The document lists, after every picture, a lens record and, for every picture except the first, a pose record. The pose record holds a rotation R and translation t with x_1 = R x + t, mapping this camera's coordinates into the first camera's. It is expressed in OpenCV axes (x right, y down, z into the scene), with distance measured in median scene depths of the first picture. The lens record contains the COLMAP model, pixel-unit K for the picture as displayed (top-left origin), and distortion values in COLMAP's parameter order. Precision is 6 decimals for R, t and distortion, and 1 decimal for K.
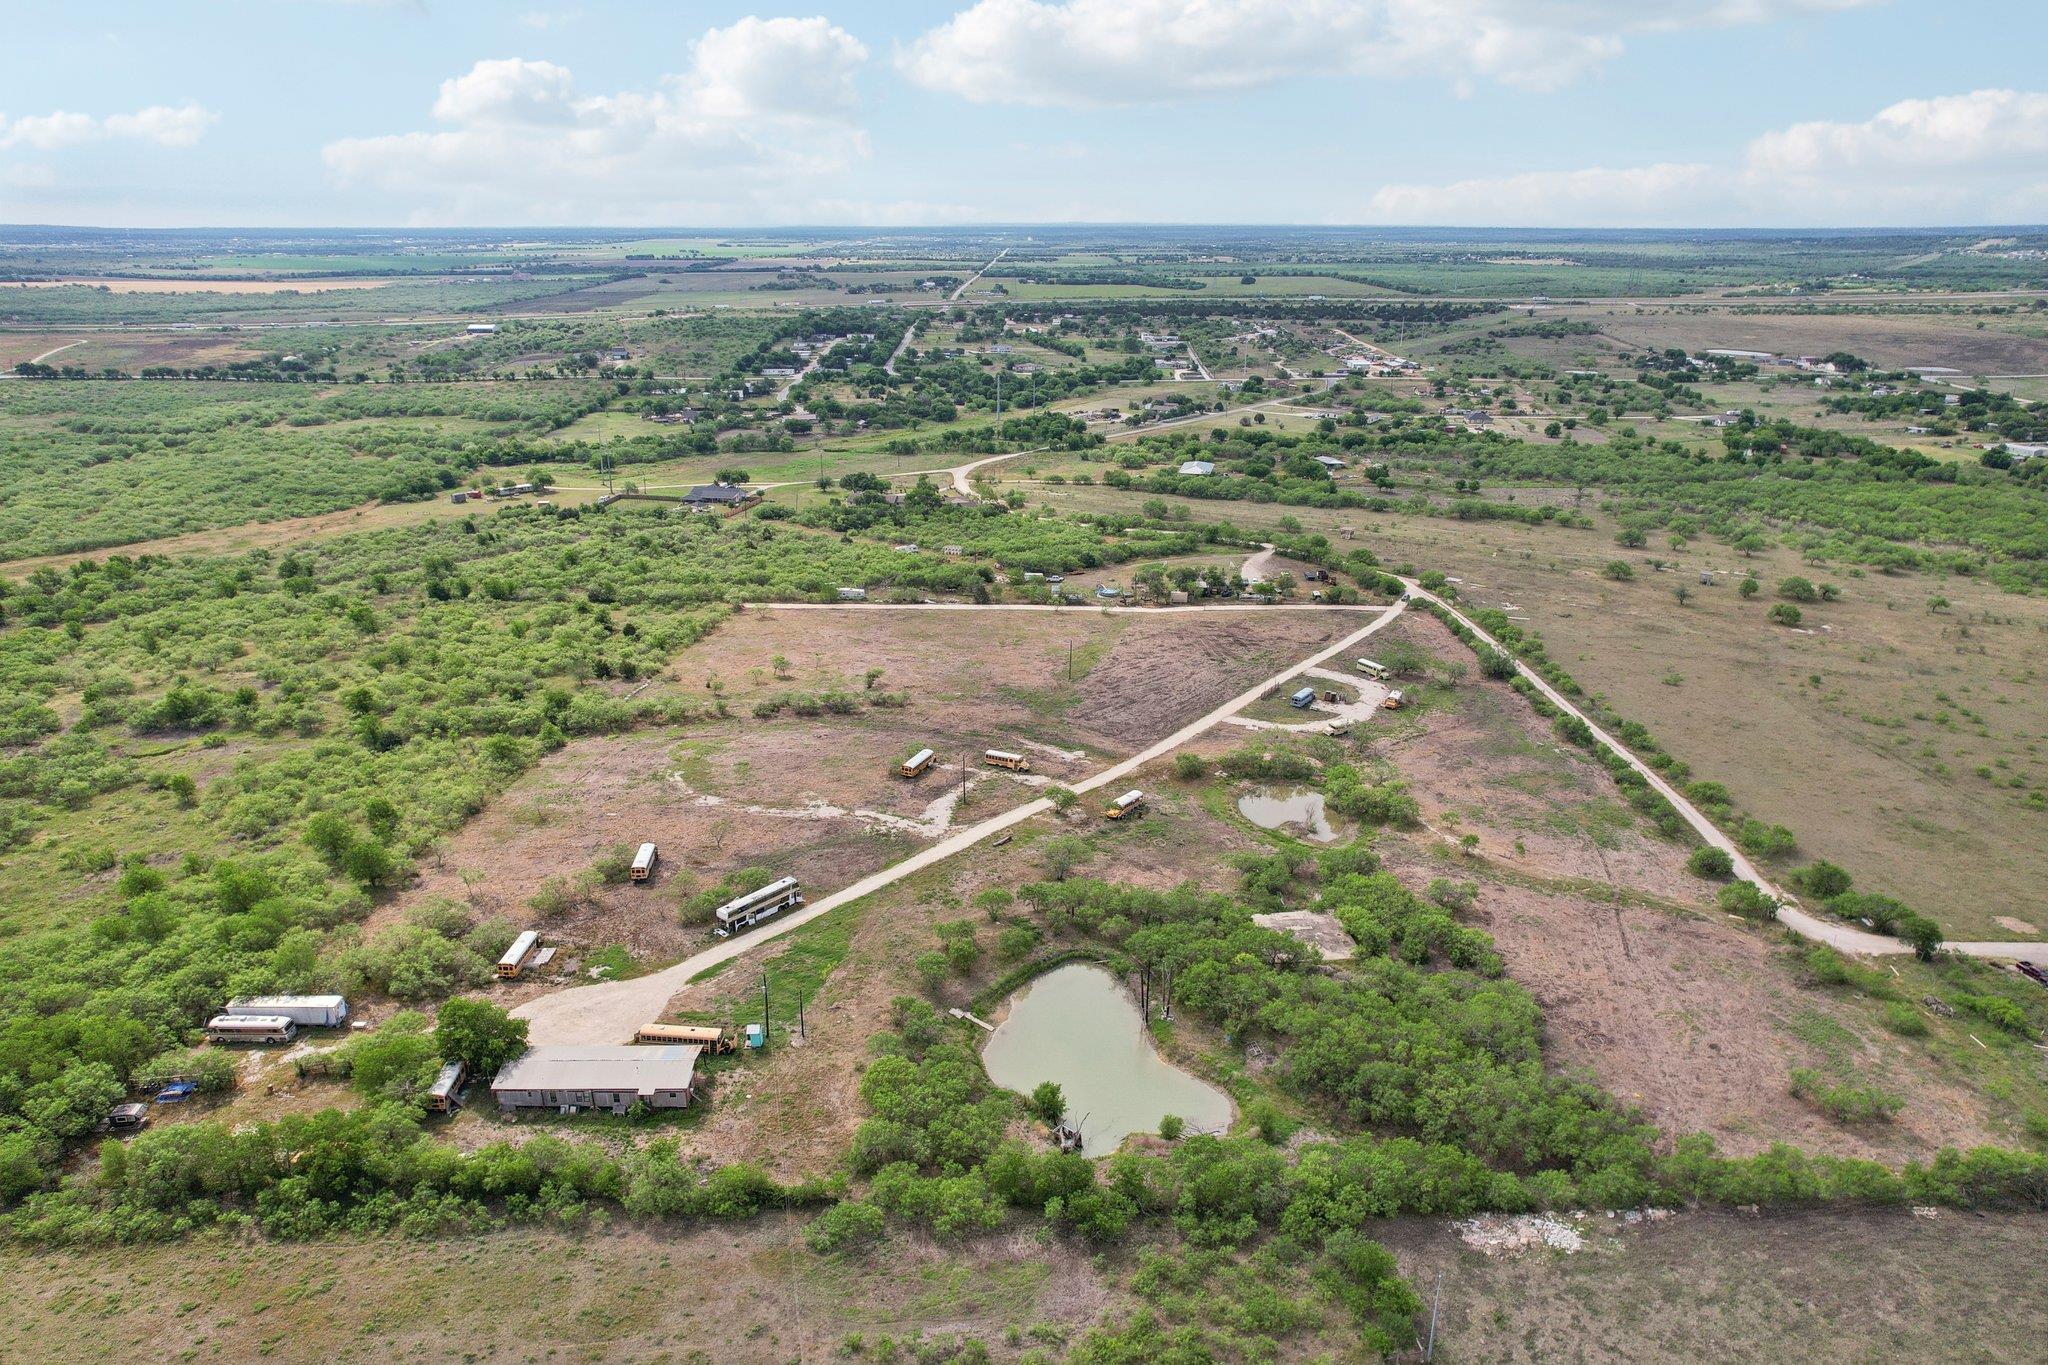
lens RADIAL K [[1289.5, 0, 1032.5], [0, 1289.5, 738.3], [0, 0, 1]] dist [-0.069338, 0.083444]
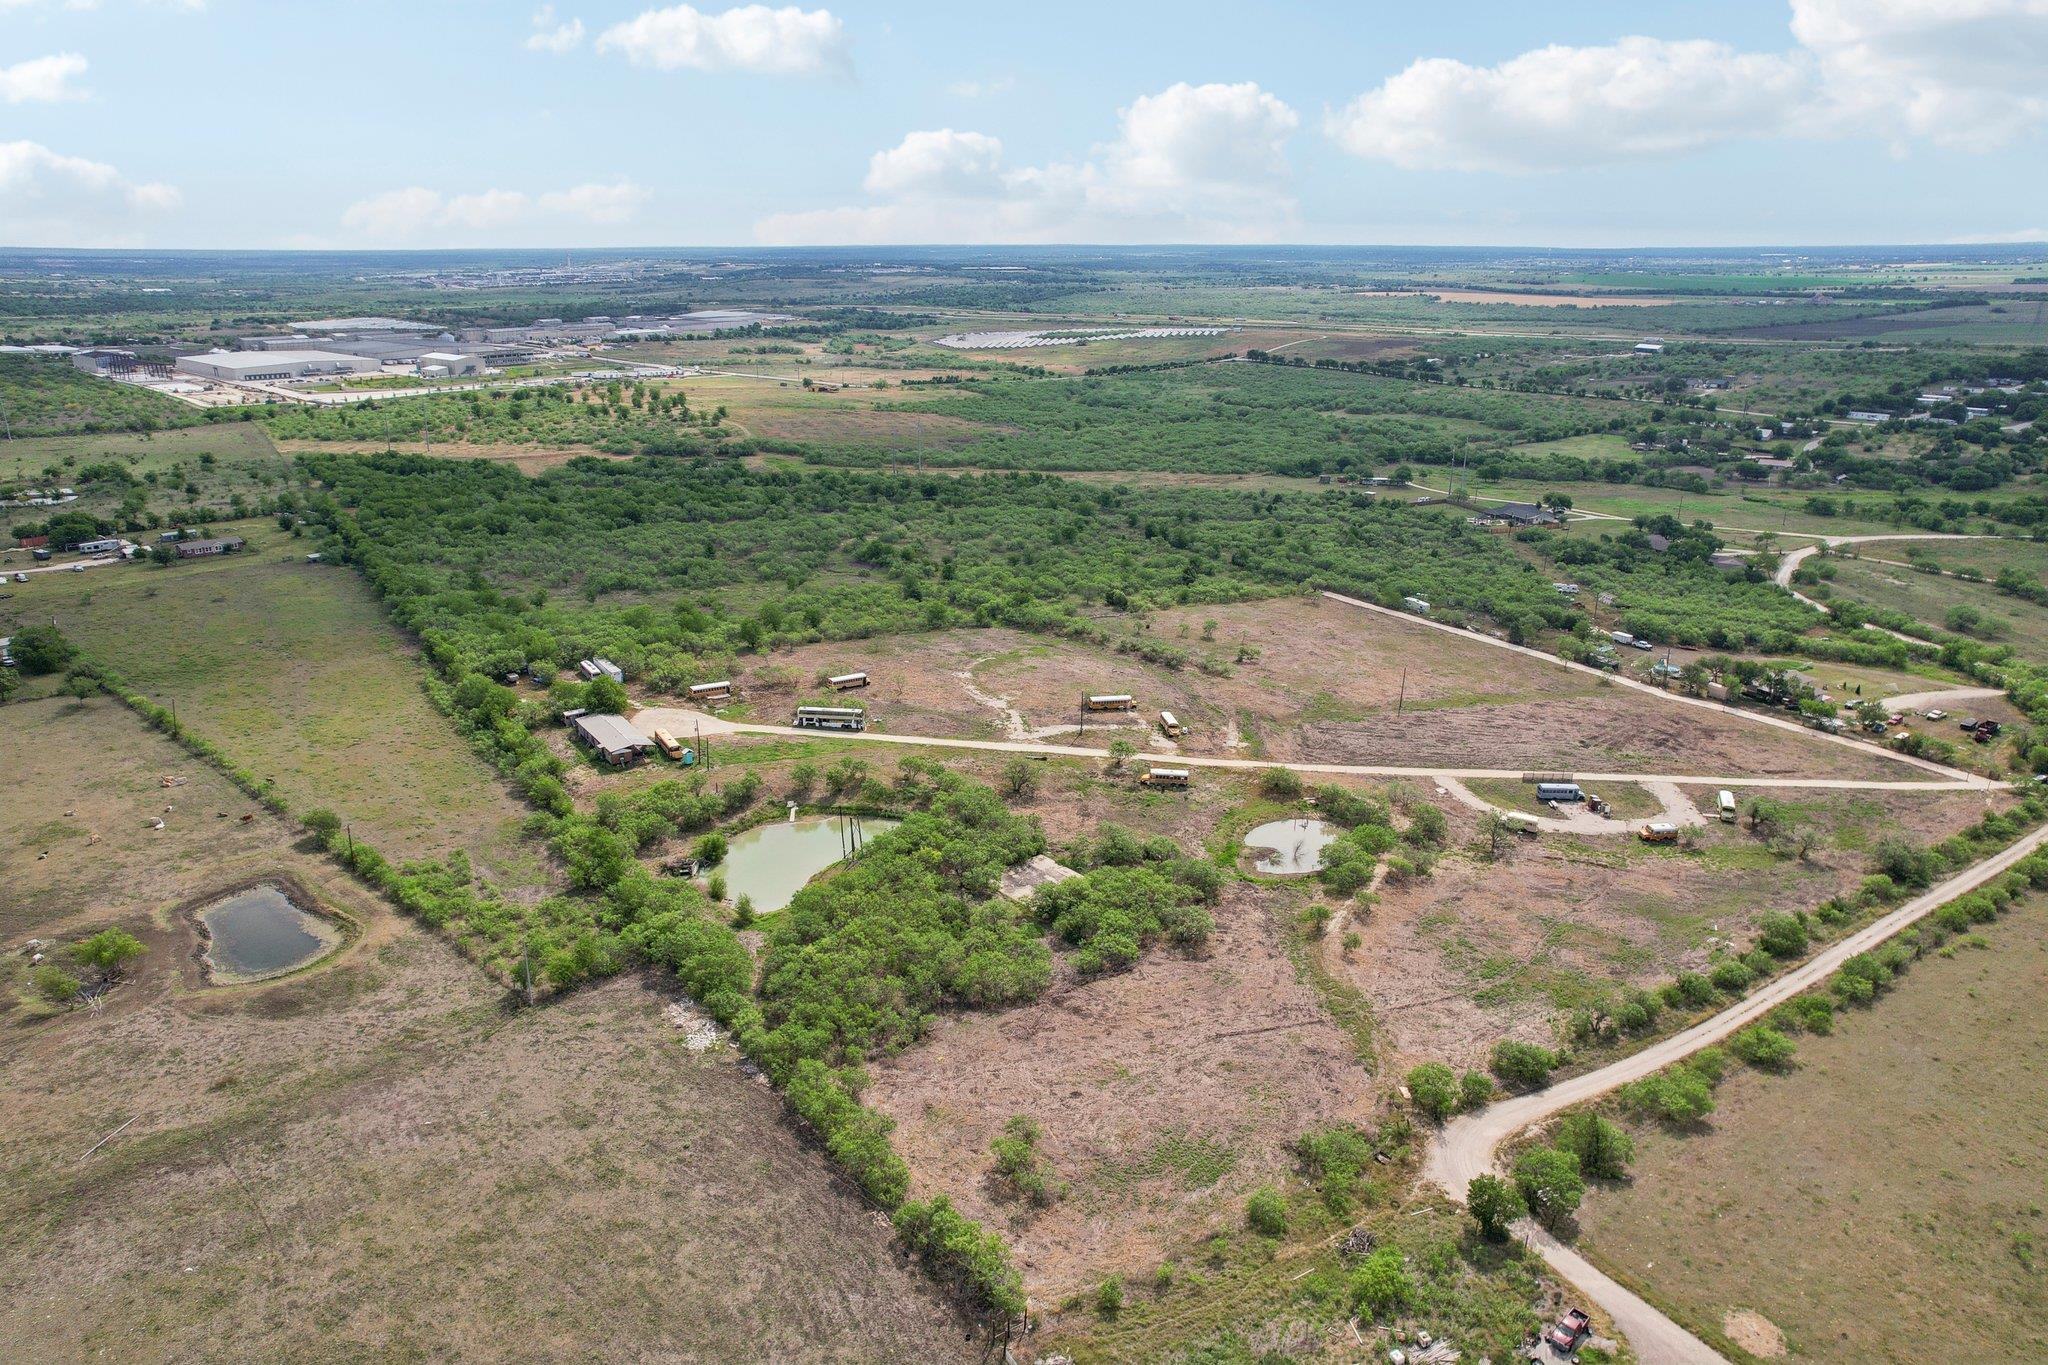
lens RADIAL K [[1329.7, 0, 1003.7], [0, 1329.7, 675.7], [0, 0, 1]] dist [-0.025451, 0.001722]
pose [[0.548334, 0.260953, -0.794502, 0.873507], [-0.312438, 0.945194, 0.094815, -0.094523], [0.775701, 0.196243, 0.599814, 0.212247]]
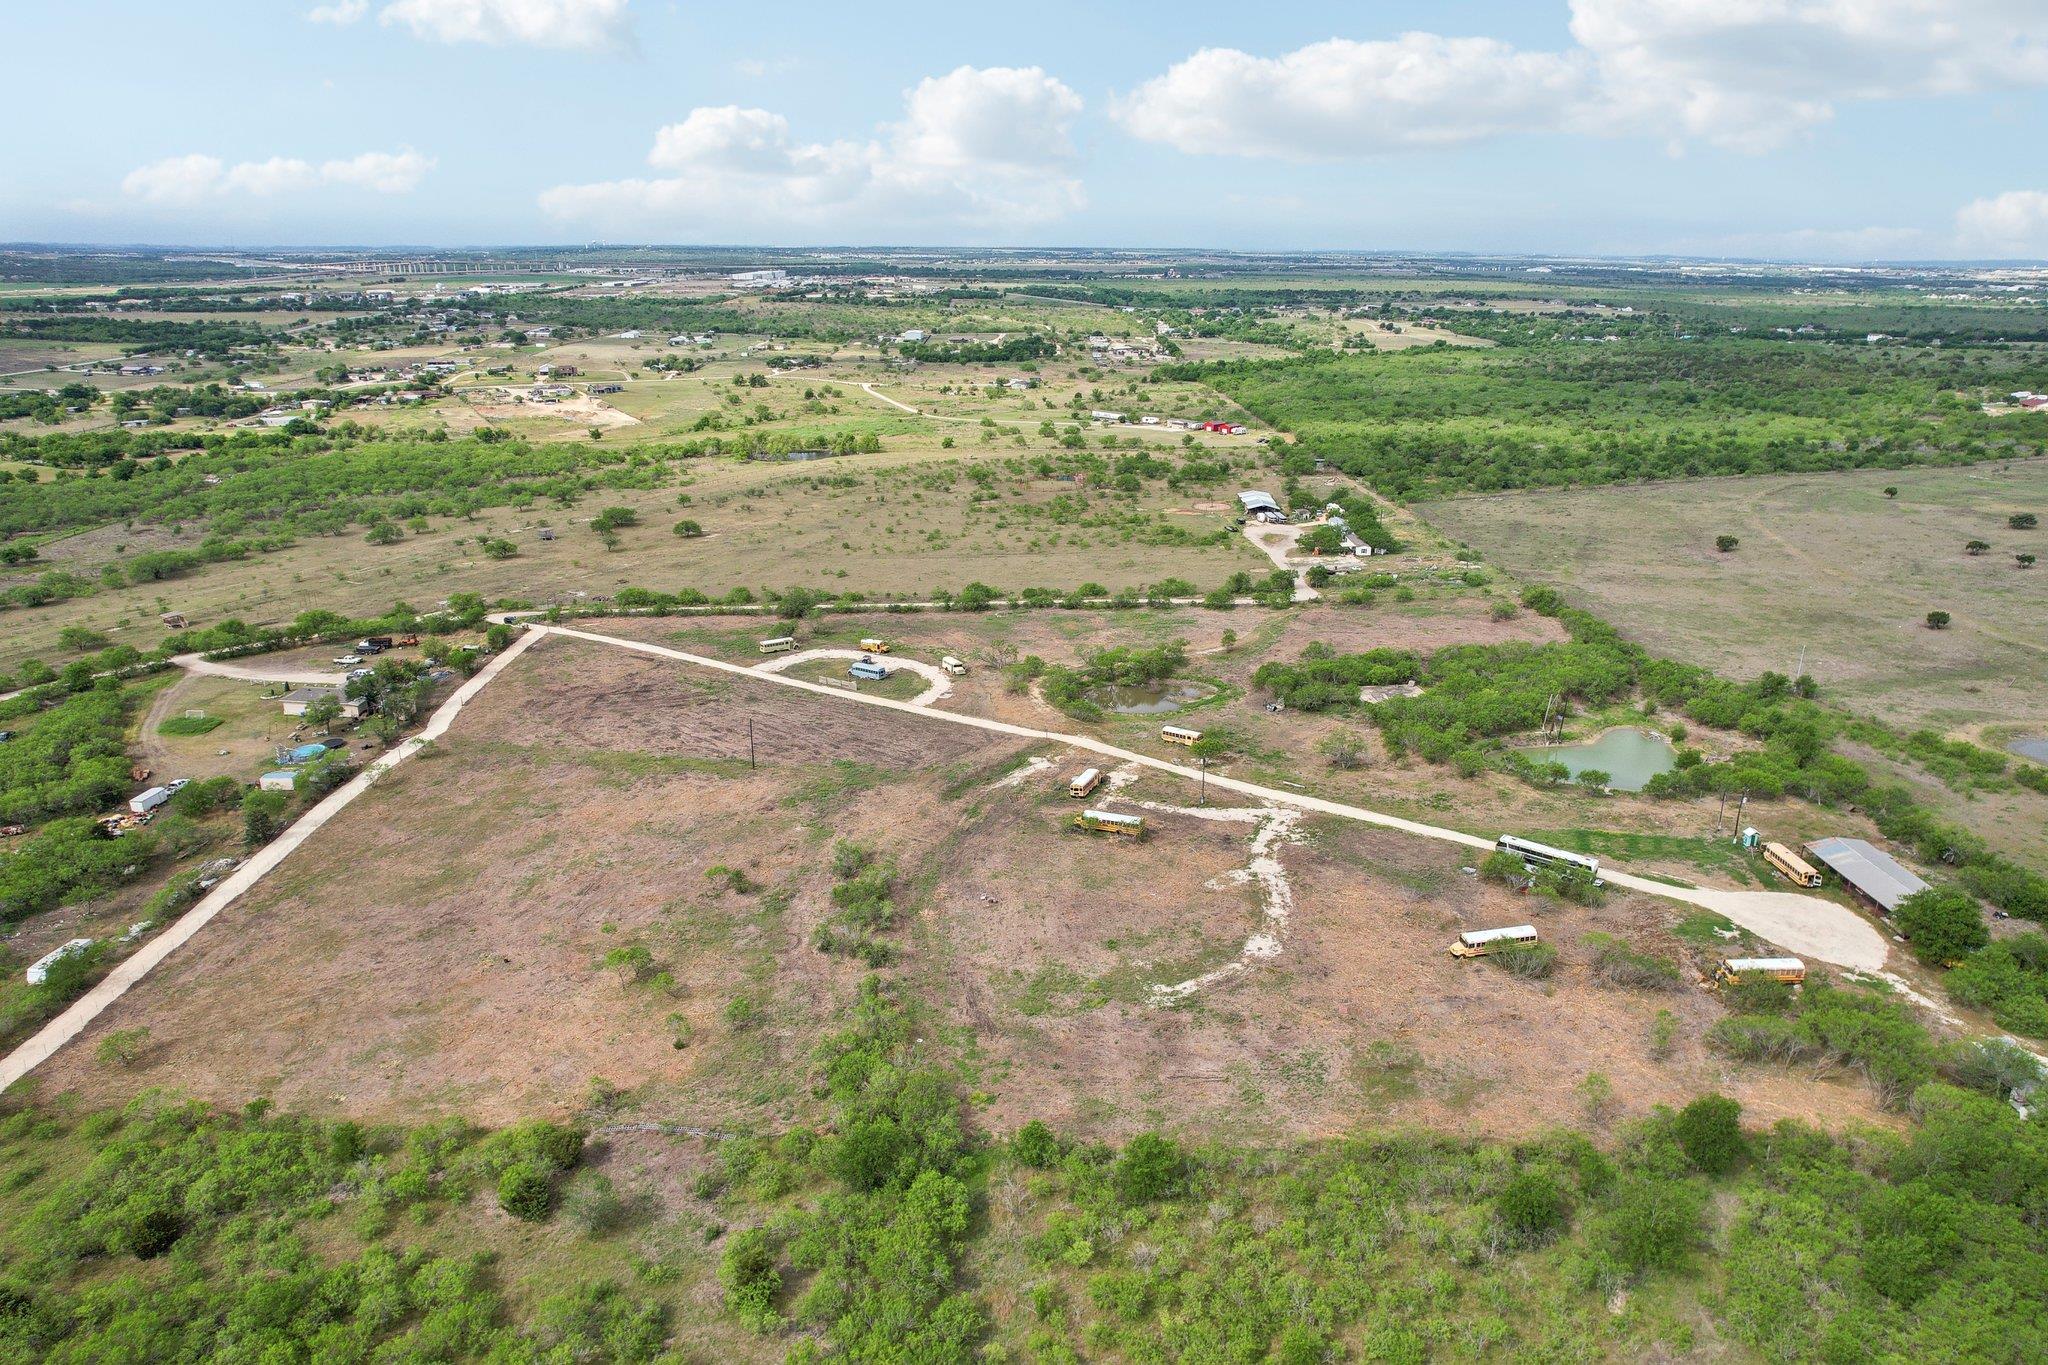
lens RADIAL K [[1274.7, 0, 1024.0], [0, 1274.7, 682.5], [0, 0, 1]] dist [-0.070374, 0.055187]
pose [[-0.005078, -0.328205, 0.944593, -0.876960], [0.365739, 0.878549, 0.307223, -0.347921], [-0.930704, 0.347035, 0.115576, 1.003517]]
